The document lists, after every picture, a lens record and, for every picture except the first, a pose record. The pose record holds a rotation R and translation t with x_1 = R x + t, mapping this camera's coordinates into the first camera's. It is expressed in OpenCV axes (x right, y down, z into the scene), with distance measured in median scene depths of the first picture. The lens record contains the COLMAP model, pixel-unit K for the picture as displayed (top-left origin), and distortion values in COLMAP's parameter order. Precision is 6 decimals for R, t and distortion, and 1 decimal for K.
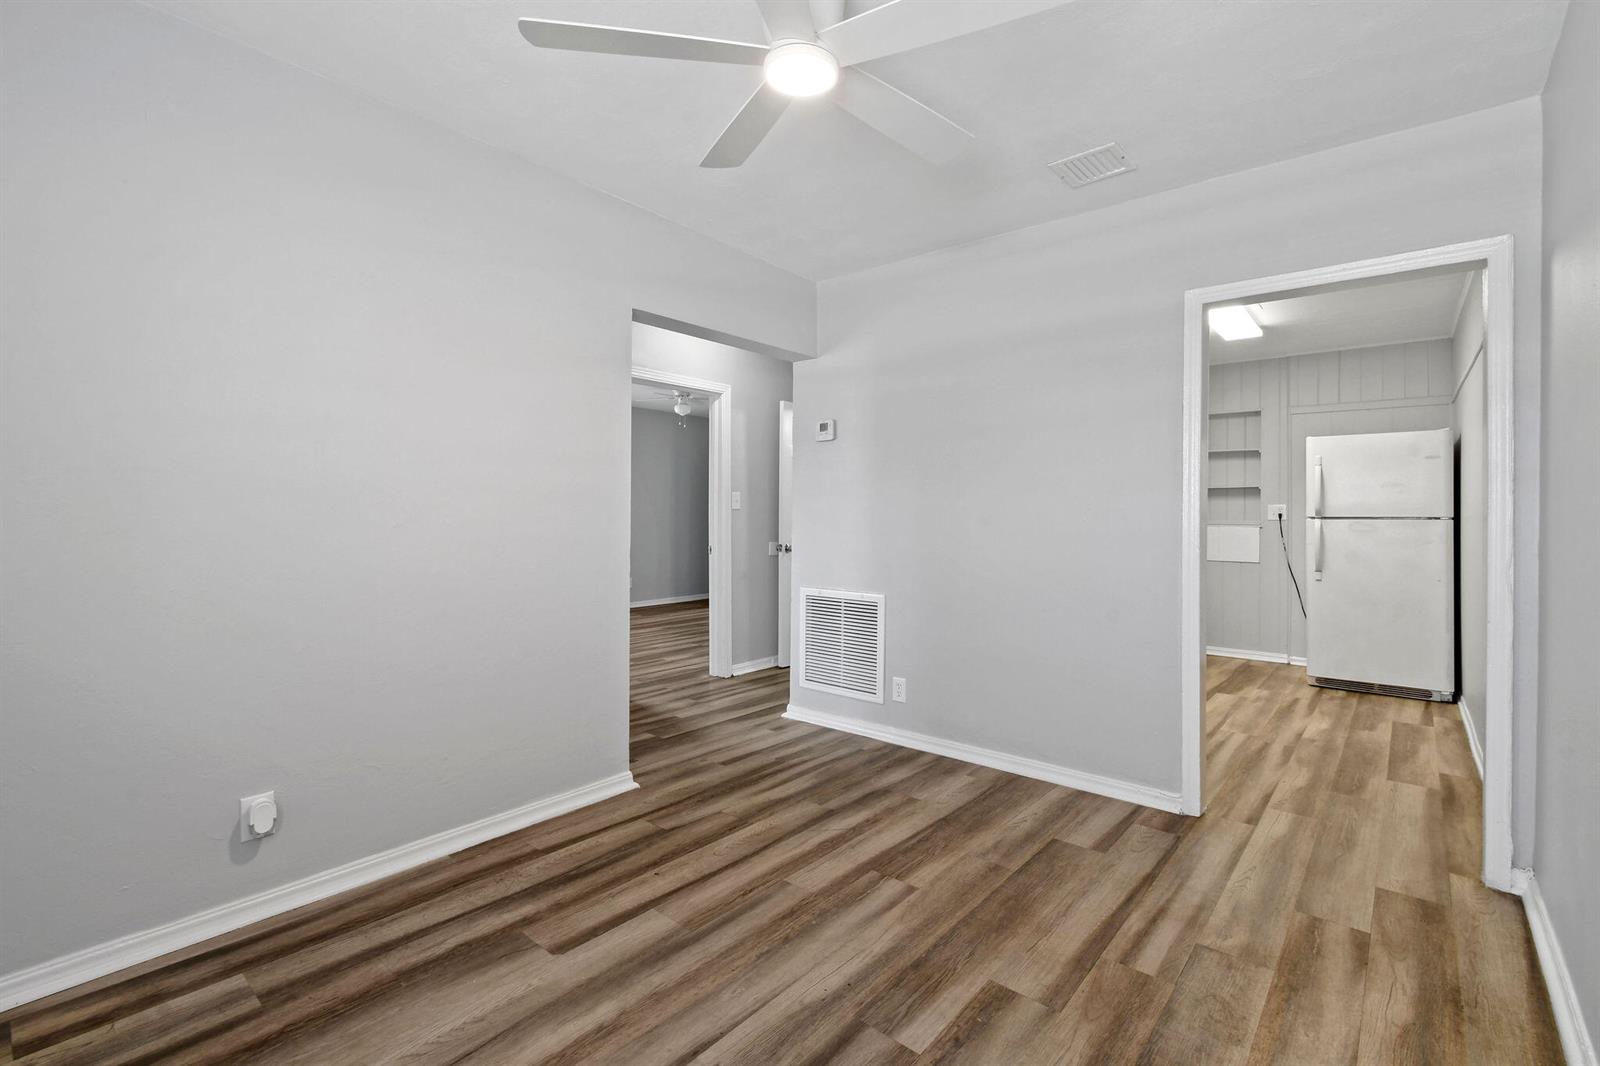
lens RADIAL K [[719.9, 0, 802.7], [0, 719.9, 517.2], [0, 0, 1]] dist [0.004616, -0.002637]
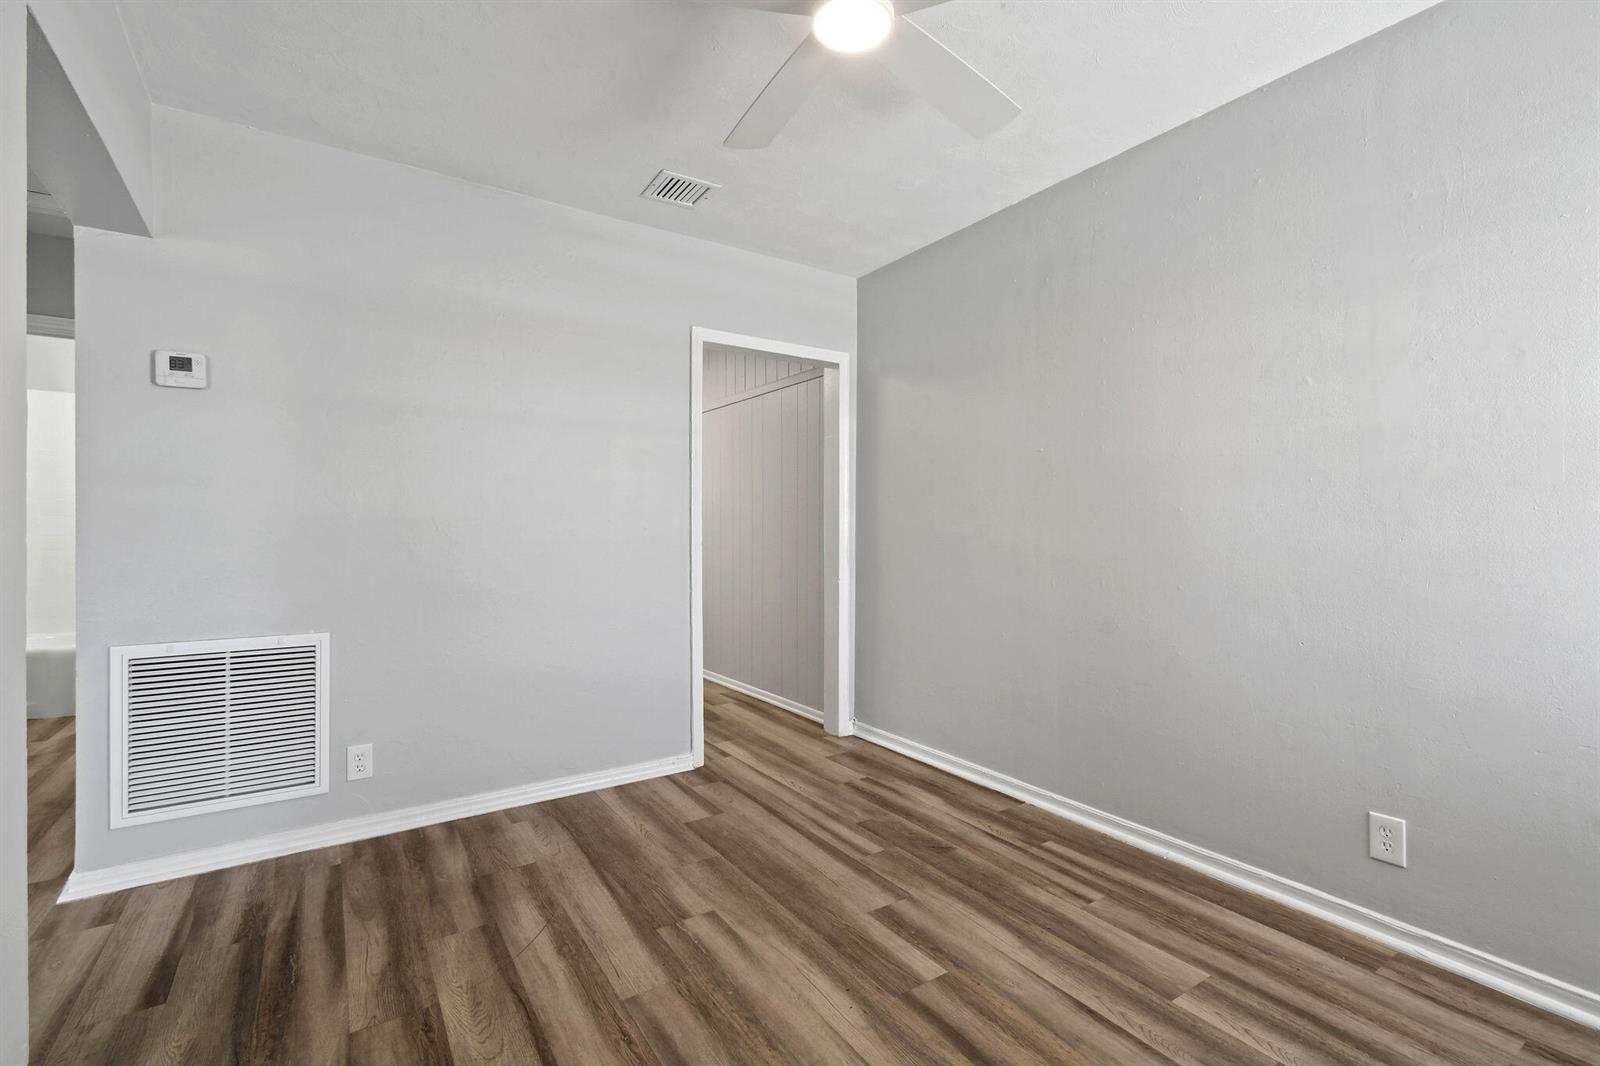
lens RADIAL K [[719.9, 0, 803.4], [0, 719.9, 536.7], [0, 0, 1]] dist [0.004616, -0.002637]
pose [[0.261252, -0.018901, 0.965086, -0.619083], [0.002205, 0.999817, 0.018984, 0.005367], [-0.965268, -0.002831, 0.261246, 0.555561]]
